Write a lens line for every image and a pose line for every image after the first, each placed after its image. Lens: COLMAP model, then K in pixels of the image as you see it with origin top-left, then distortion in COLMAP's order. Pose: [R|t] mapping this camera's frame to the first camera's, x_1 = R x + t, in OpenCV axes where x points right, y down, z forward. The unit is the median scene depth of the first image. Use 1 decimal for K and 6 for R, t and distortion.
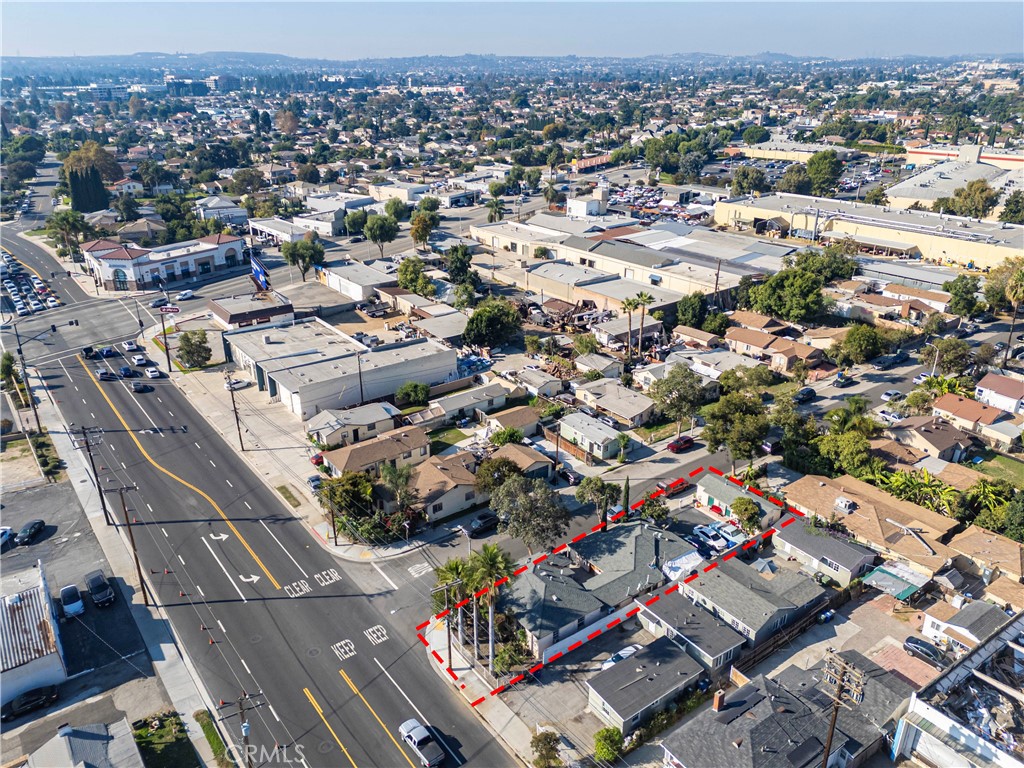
lens RADIAL K [[744.9, 0, 514.6], [0, 744.9, 385.6], [0, 0, 1]] dist [0.074281, -0.062996]
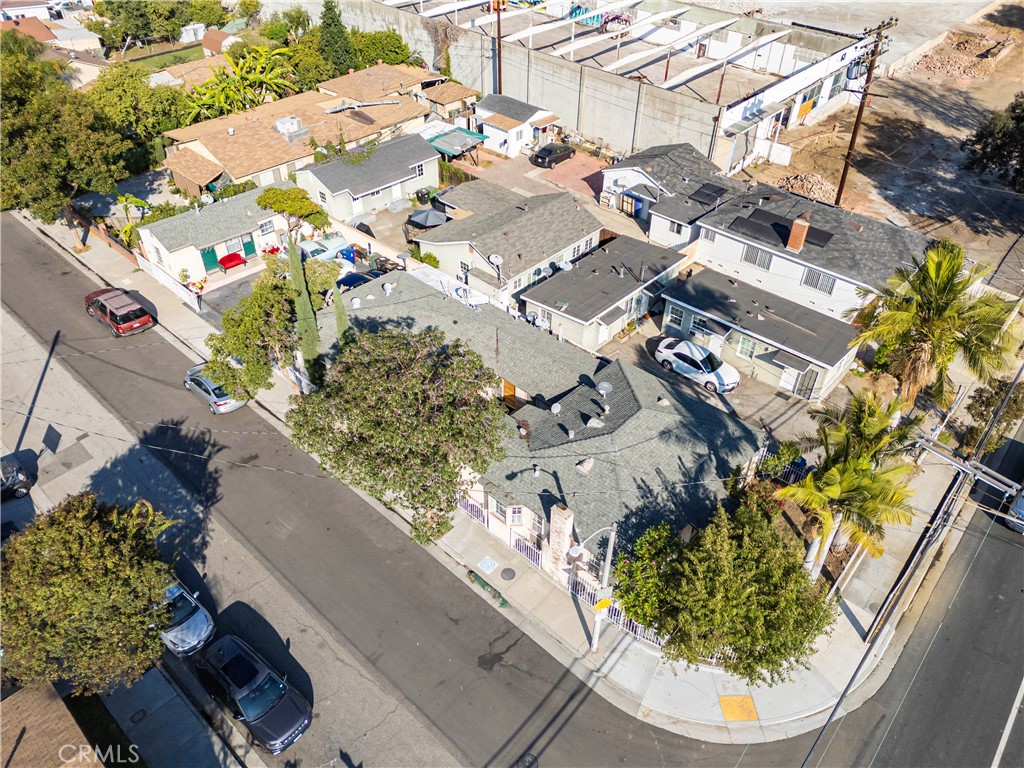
lens RADIAL K [[744.9, 0, 514.6], [0, 744.9, 385.6], [0, 0, 1]] dist [0.074281, -0.062996]
pose [[-0.197952, -0.629331, 0.751503, -0.118205], [0.374572, 0.659923, 0.651304, -0.022215], [-0.905821, 0.410419, 0.105096, 0.474050]]
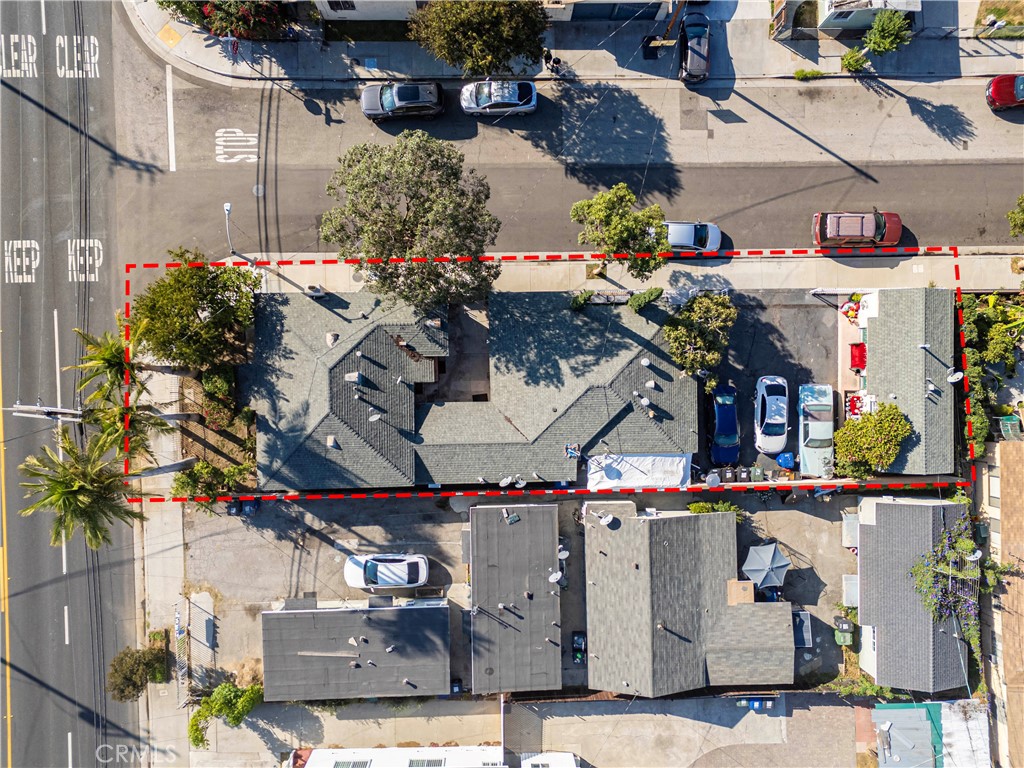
lens RADIAL K [[744.9, 0, 514.6], [0, 744.9, 385.6], [0, 0, 1]] dist [0.074281, -0.062996]
pose [[0.816578, 0.577095, 0.012753, 0.060377], [-0.249792, 0.333361, 0.909107, -0.111910], [0.520389, -0.745542, 0.416368, 0.403747]]
